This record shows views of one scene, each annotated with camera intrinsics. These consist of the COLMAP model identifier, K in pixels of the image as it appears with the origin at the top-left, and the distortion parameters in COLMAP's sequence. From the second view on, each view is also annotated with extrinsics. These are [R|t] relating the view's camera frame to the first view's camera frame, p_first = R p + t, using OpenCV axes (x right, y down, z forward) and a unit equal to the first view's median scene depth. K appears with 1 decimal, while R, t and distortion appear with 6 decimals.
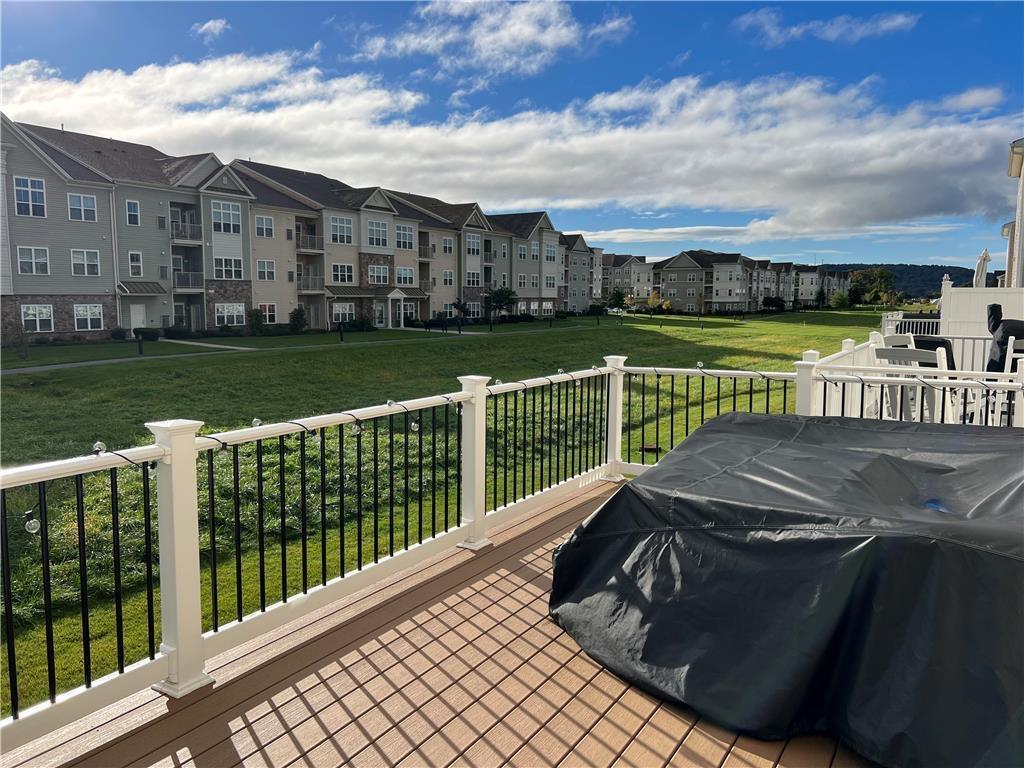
lens RADIAL K [[891.7, 0, 515.9], [0, 891.7, 386.4], [0, 0, 1]] dist [0.066094, -0.049550]
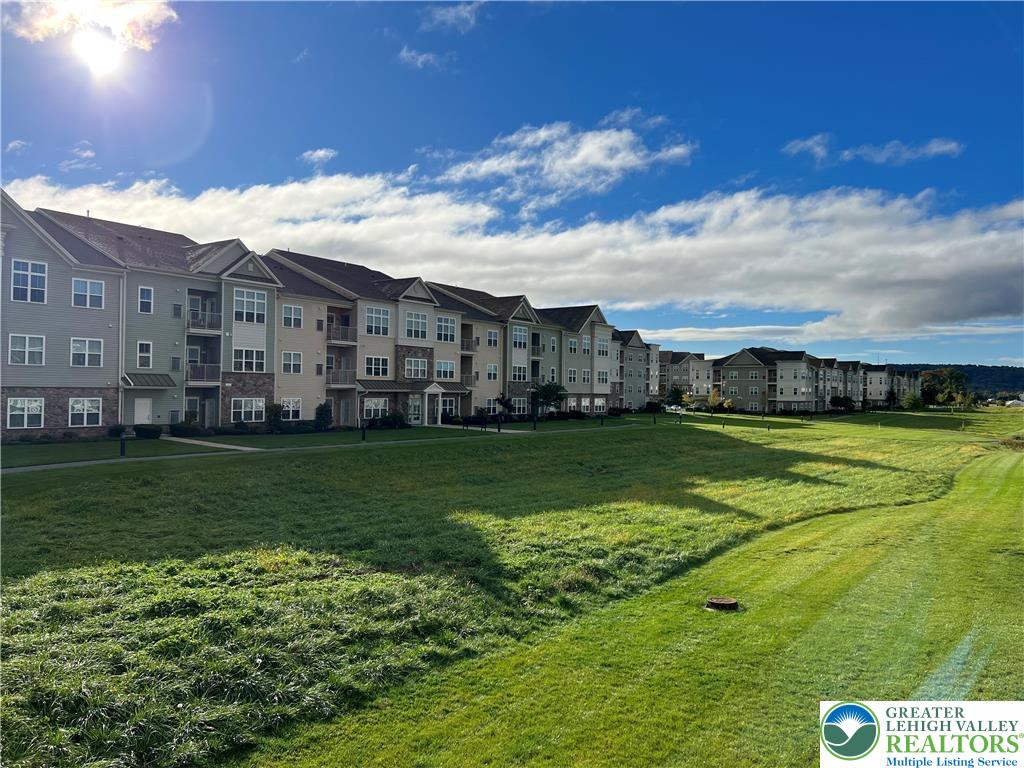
lens RADIAL K [[813.8, 0, 511.8], [0, 813.8, 382.2], [0, 0, 1]] dist [0.090092, -0.013221]
pose [[0.996084, 0.010367, -0.087799, 0.018125], [-0.020027, 0.993744, -0.109871, -0.015115], [0.086110, 0.111199, 0.990060, 0.135089]]
